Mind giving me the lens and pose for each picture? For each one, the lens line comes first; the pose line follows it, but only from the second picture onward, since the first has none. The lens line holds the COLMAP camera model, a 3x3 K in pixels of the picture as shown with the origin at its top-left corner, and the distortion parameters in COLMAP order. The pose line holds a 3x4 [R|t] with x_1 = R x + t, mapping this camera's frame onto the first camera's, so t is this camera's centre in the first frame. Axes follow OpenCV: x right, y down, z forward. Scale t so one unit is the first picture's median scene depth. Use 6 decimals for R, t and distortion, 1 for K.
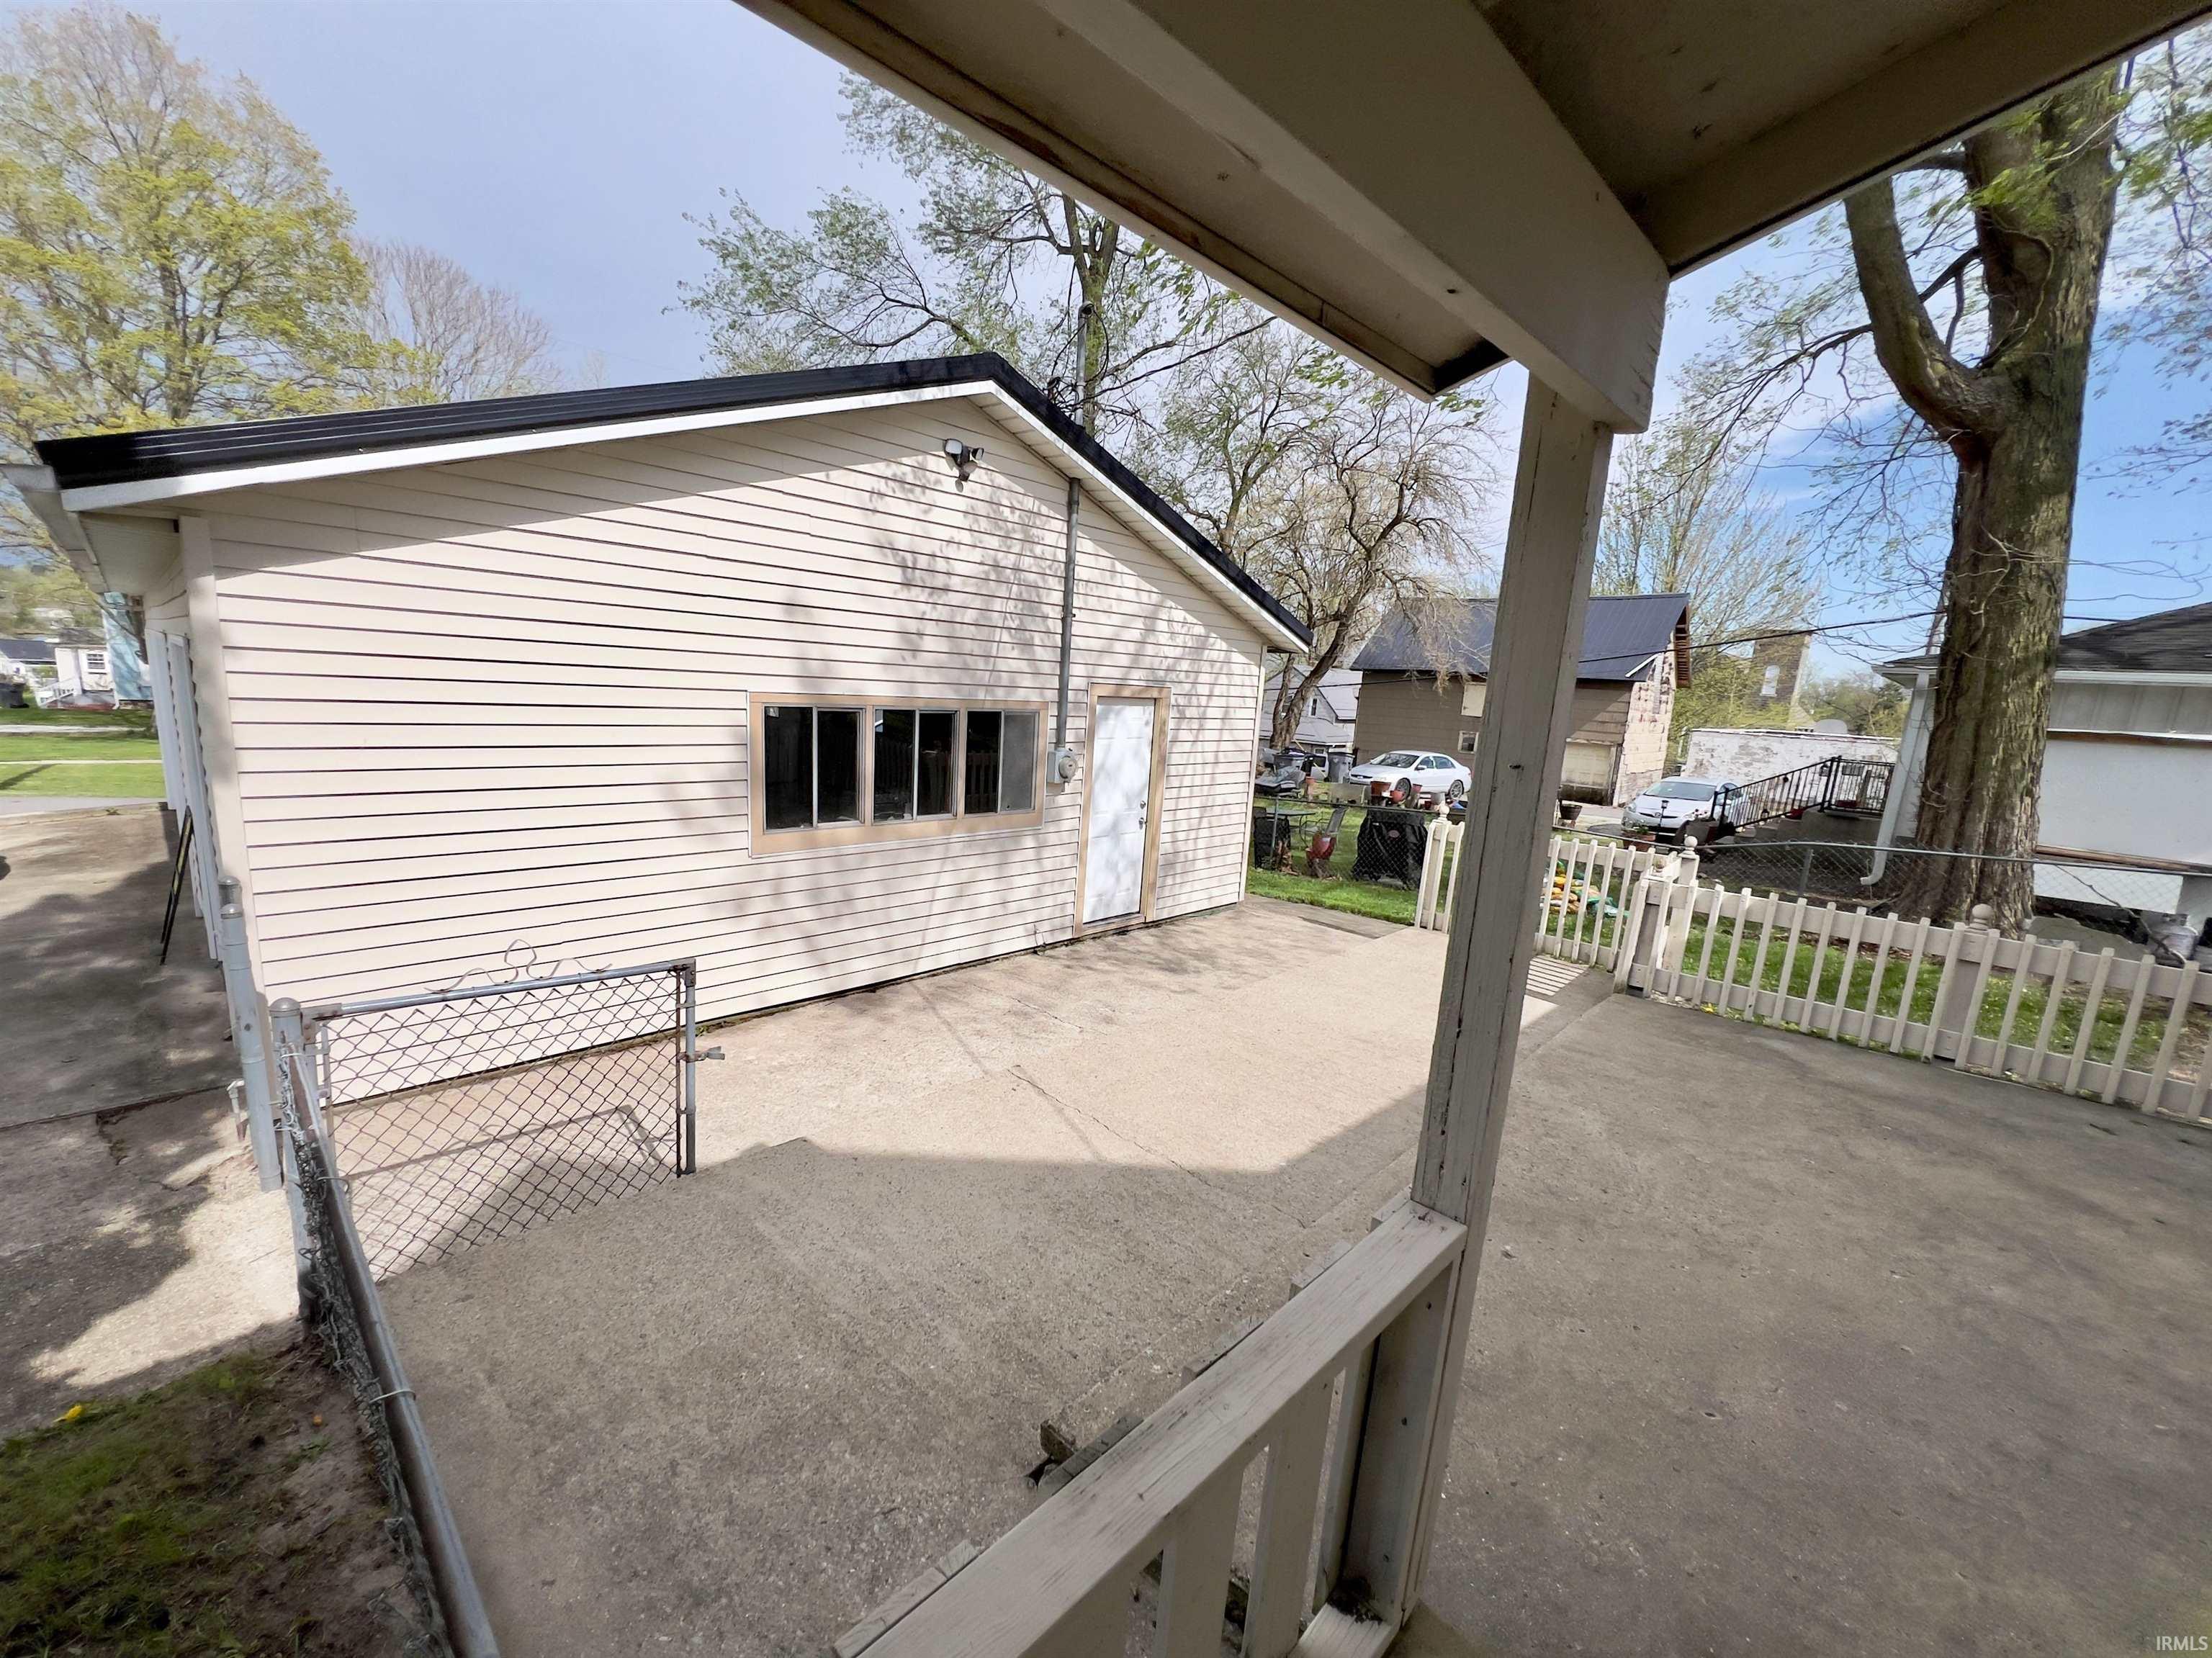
lens RADIAL K [[887.6, 0, 1101.8], [0, 887.6, 846.1], [0, 0, 1]] dist [-0.000352, 0.000404]
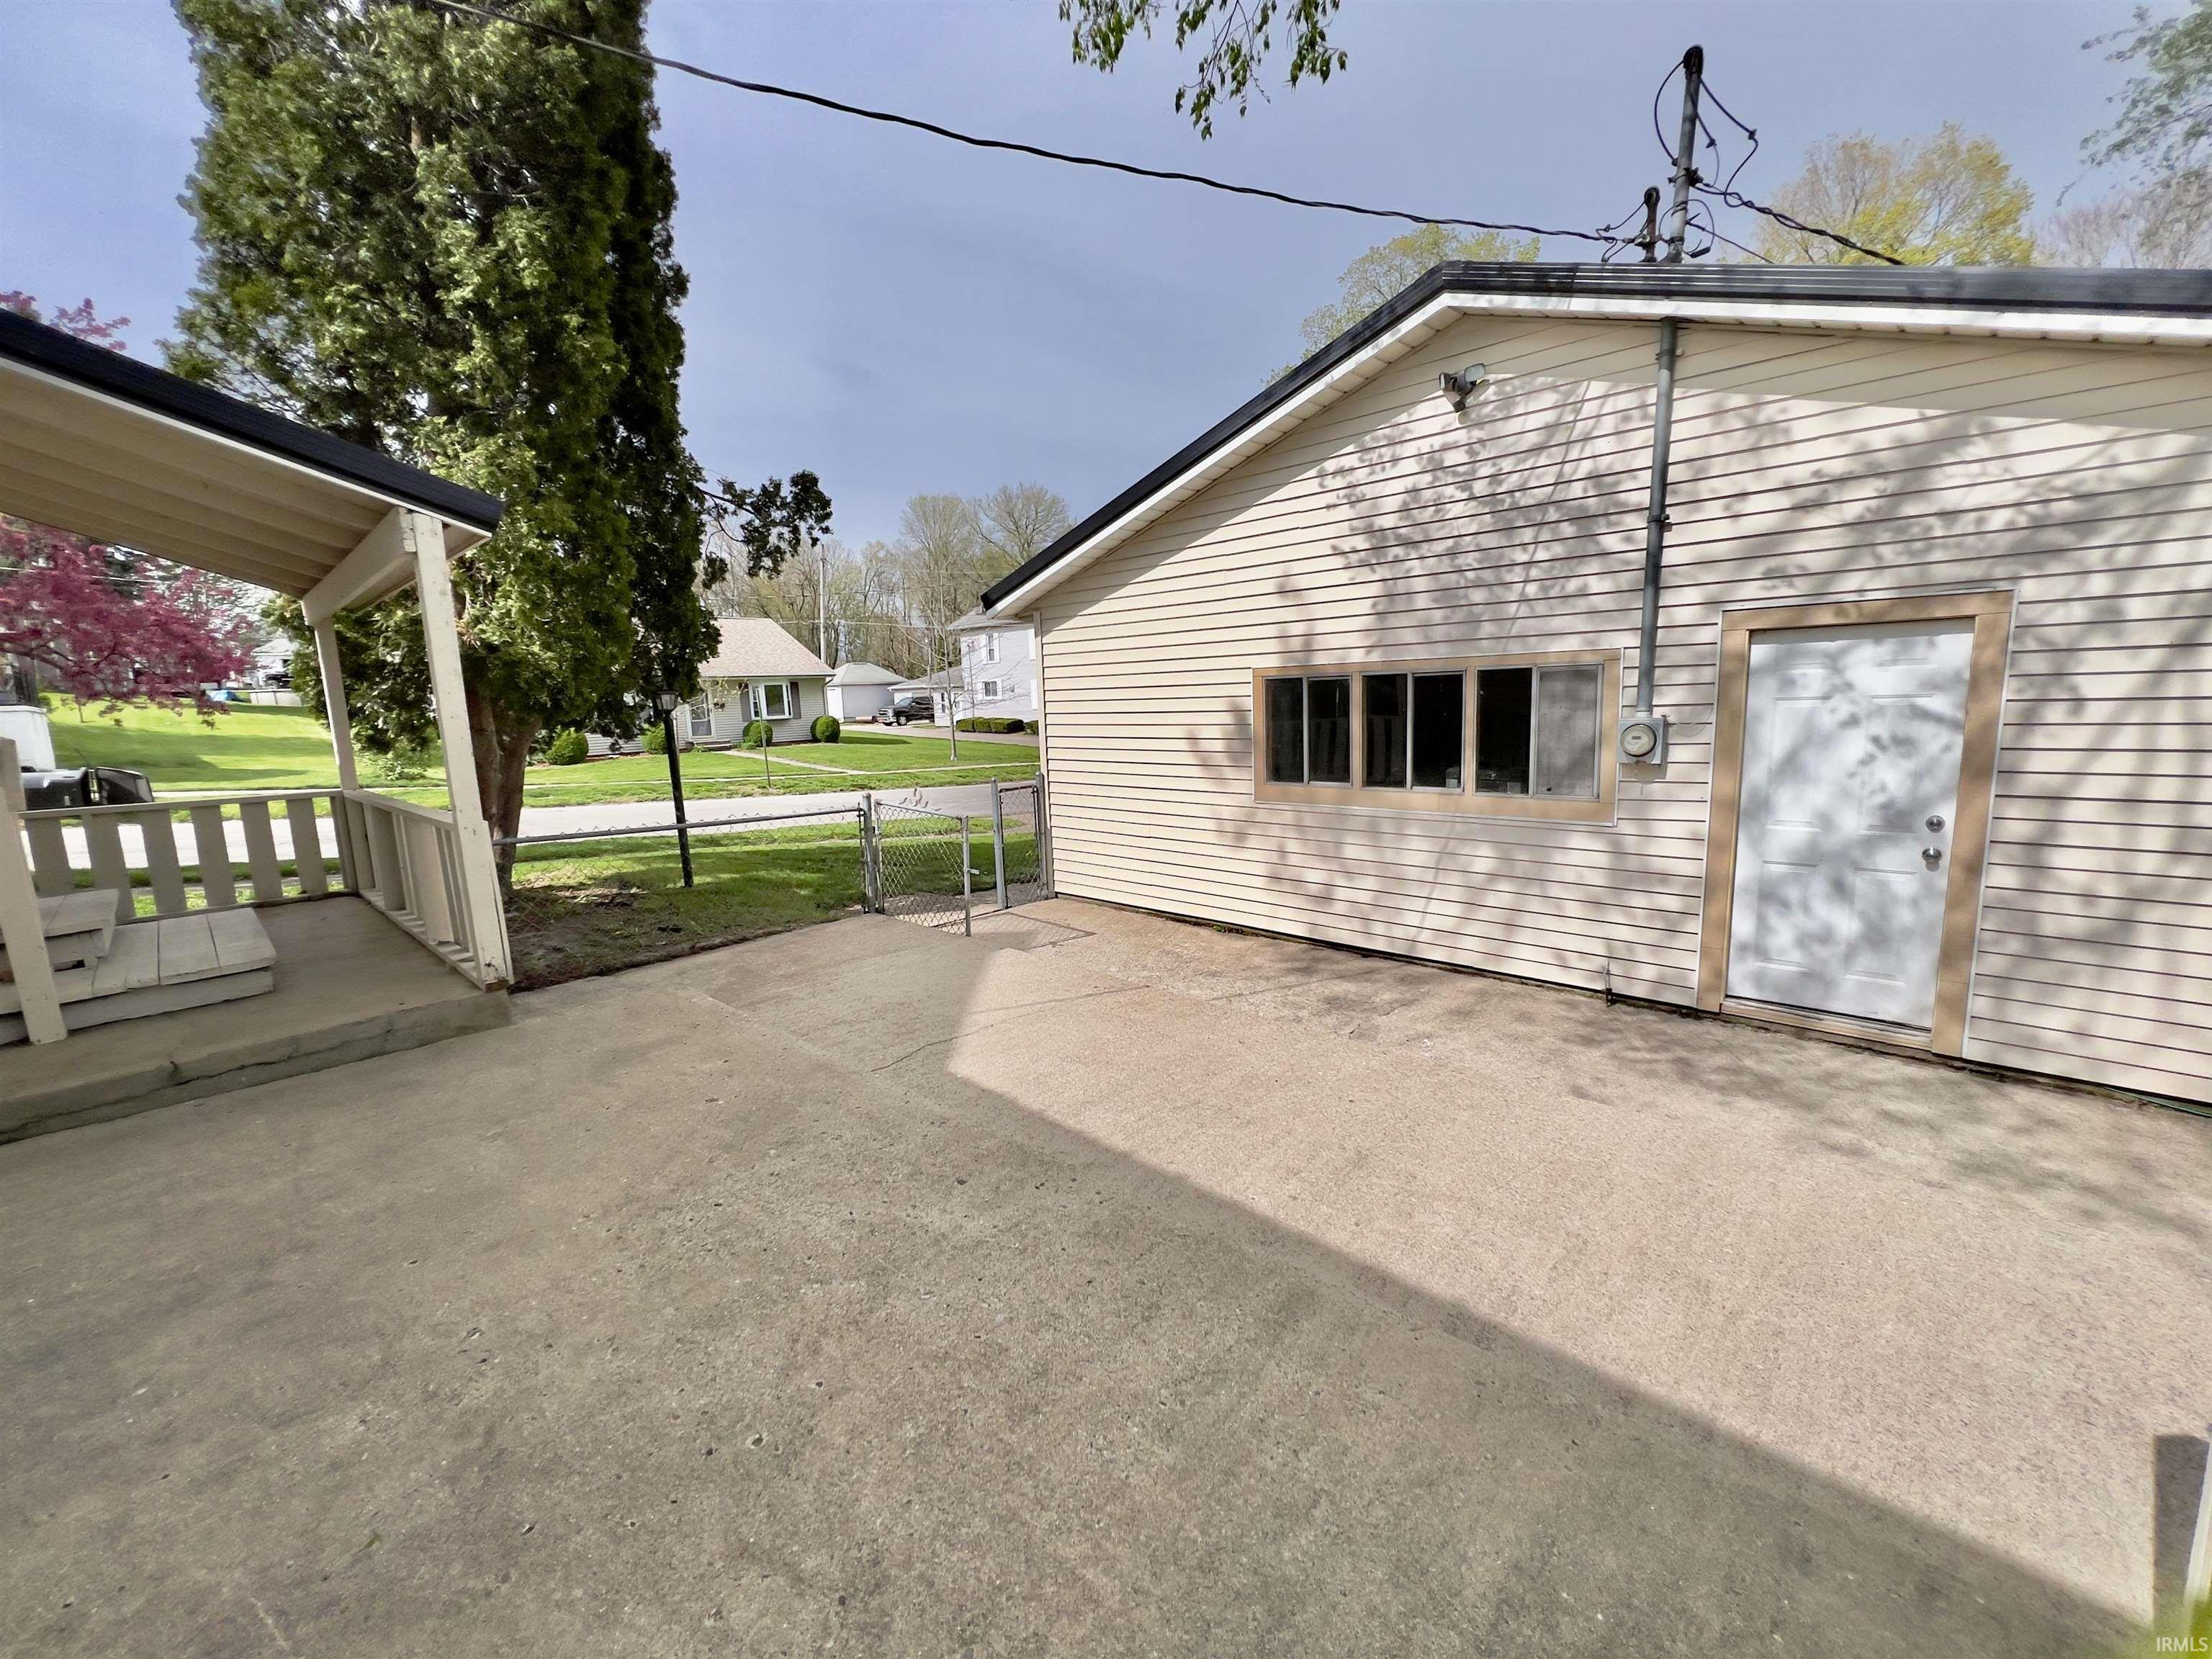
lens RADIAL K [[887.7, 0, 1104.8], [0, 887.7, 822.5], [0, 0, 1]] dist [-0.000352, 0.000404]
pose [[0.025604, 0.084705, -0.996077, 0.807548], [-0.144541, 0.986247, 0.080153, -0.027262], [0.989167, 0.141922, 0.037495, 0.721767]]
